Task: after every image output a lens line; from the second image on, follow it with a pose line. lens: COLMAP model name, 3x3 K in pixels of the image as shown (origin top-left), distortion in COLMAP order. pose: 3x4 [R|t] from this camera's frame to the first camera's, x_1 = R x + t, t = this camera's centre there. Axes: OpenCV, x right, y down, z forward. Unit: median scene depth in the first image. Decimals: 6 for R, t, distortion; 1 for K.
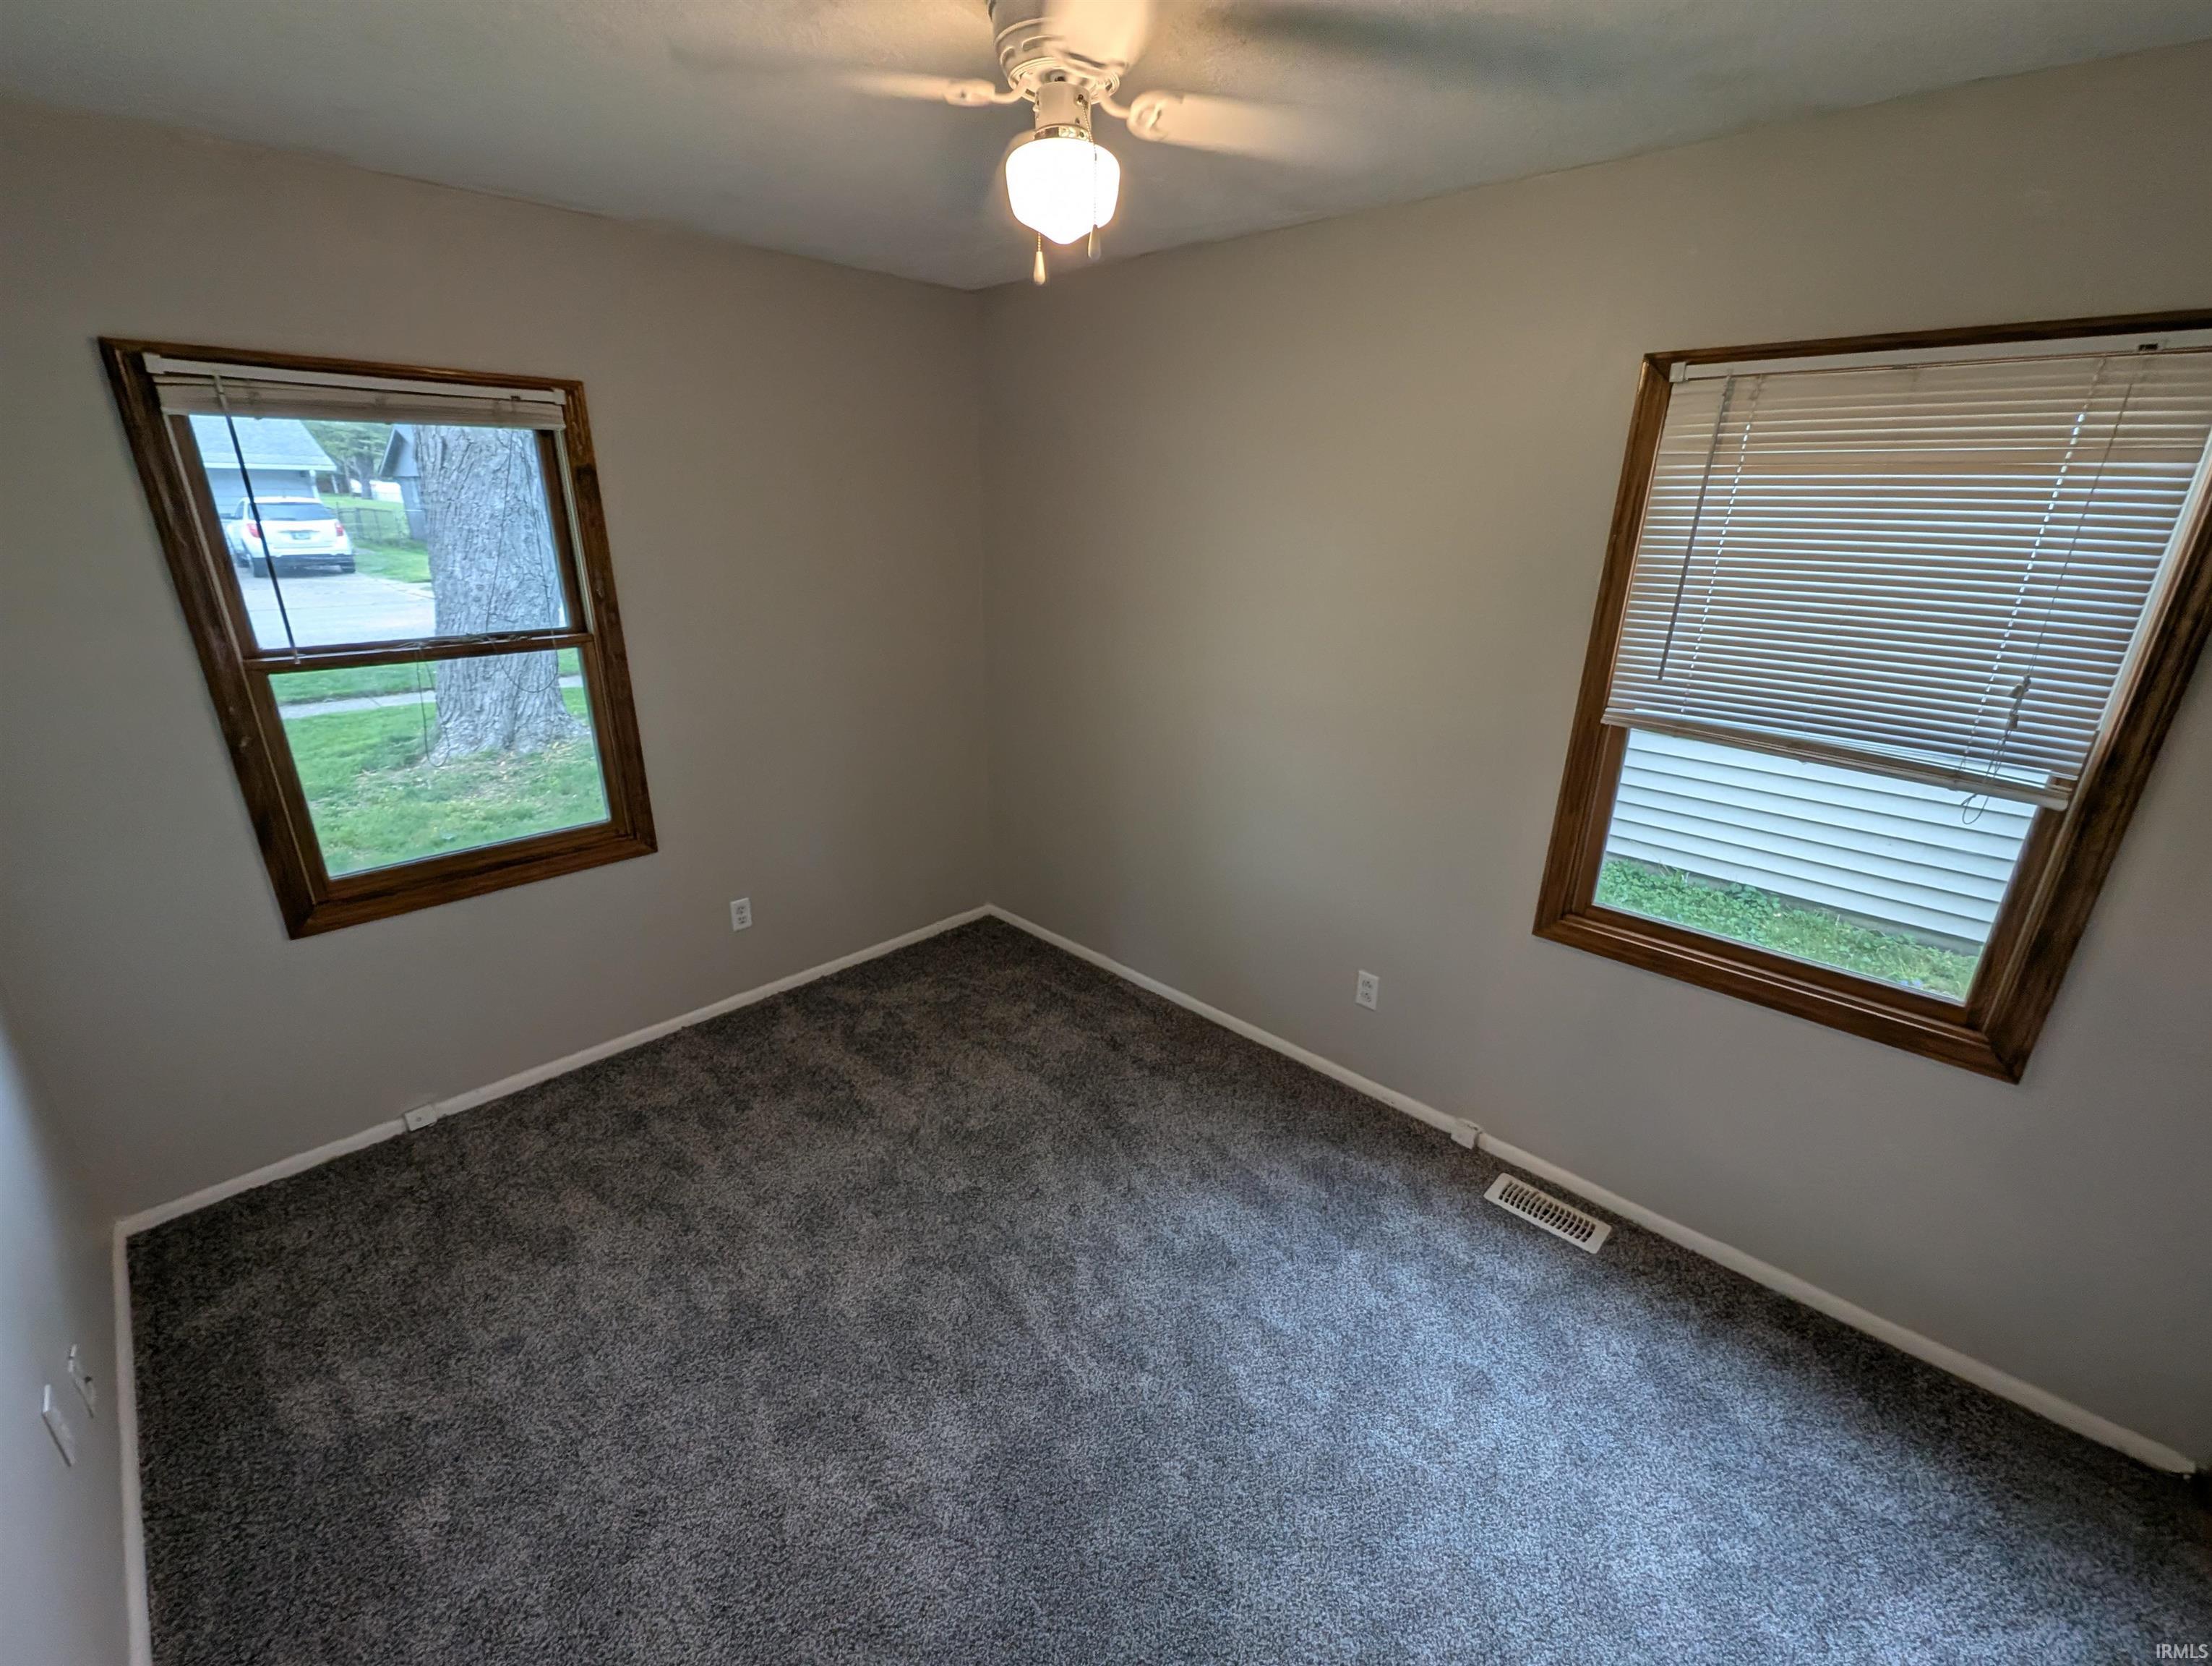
lens RADIAL K [[911.0, 0, 1109.6], [0, 911.0, 836.5], [0, 0, 1]] dist [-0.001084, 0.000531]
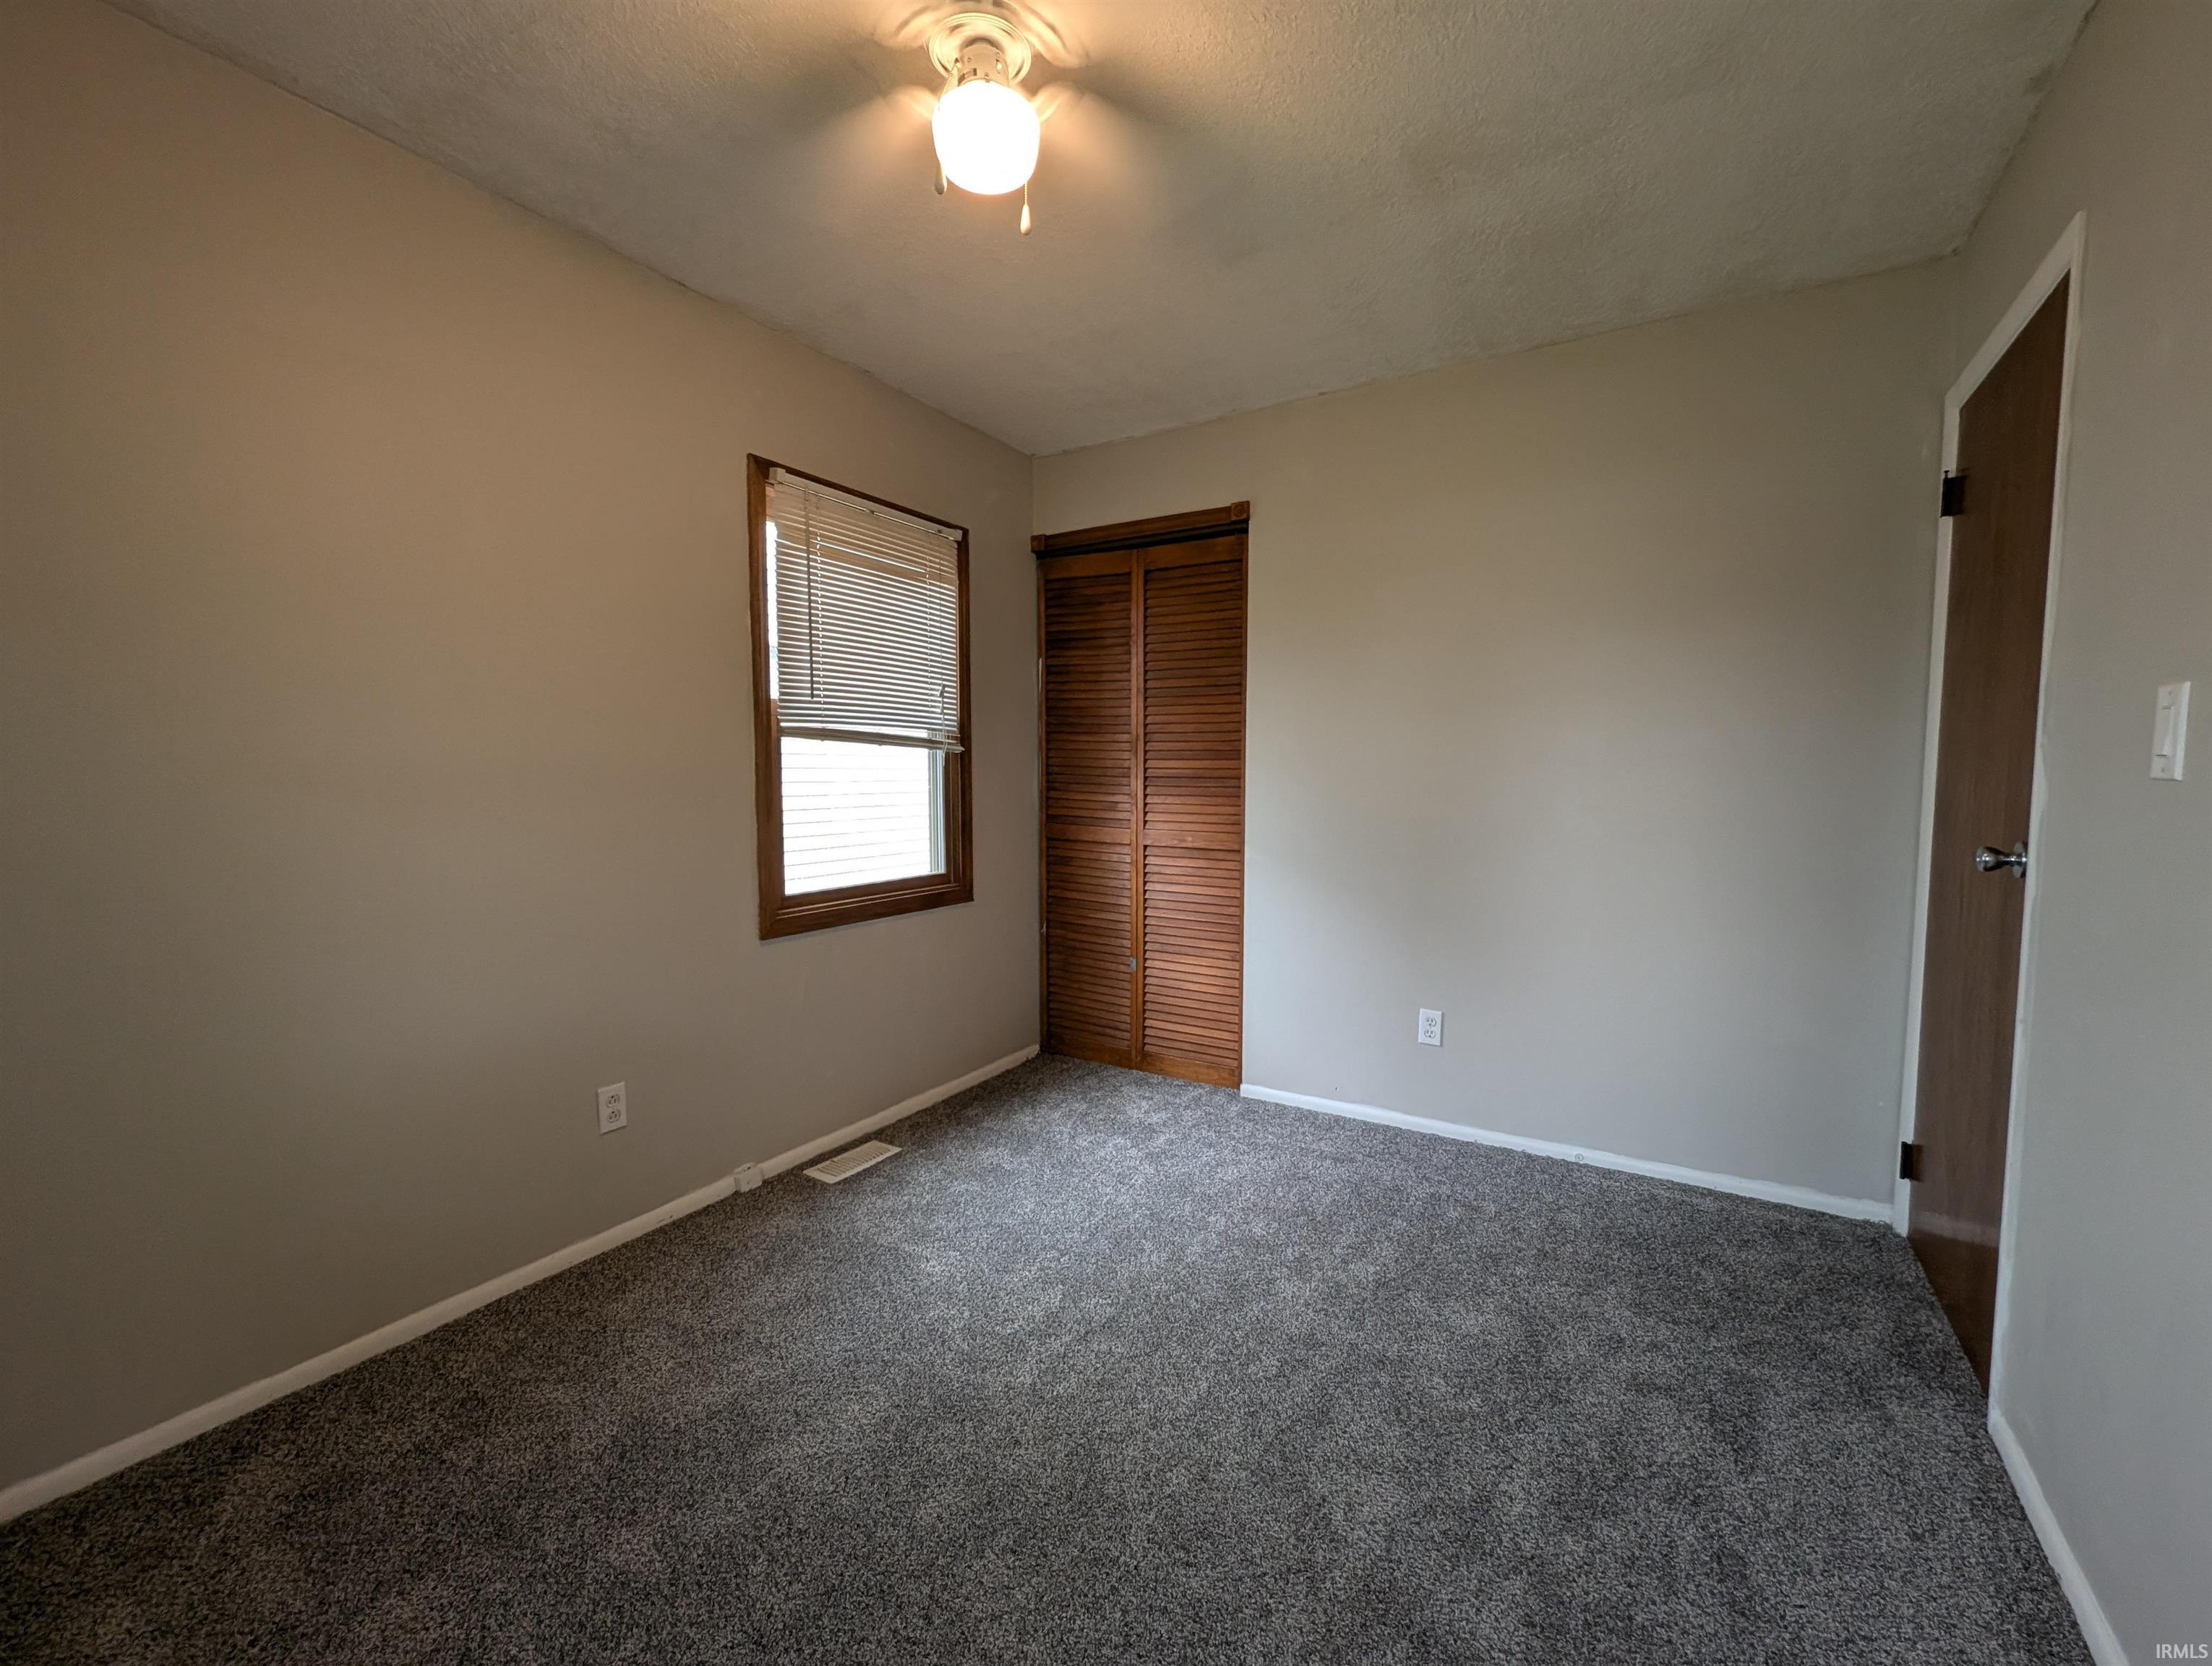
lens RADIAL K [[911.0, 0, 1109.6], [0, 911.0, 836.5], [0, 0, 1]] dist [-0.001084, 0.000531]
pose [[-0.212496, -0.087355, 0.973249, -0.772151], [0.327816, 0.931903, 0.155219, -0.048794], [-0.920534, 0.352030, -0.169389, 0.868248]]
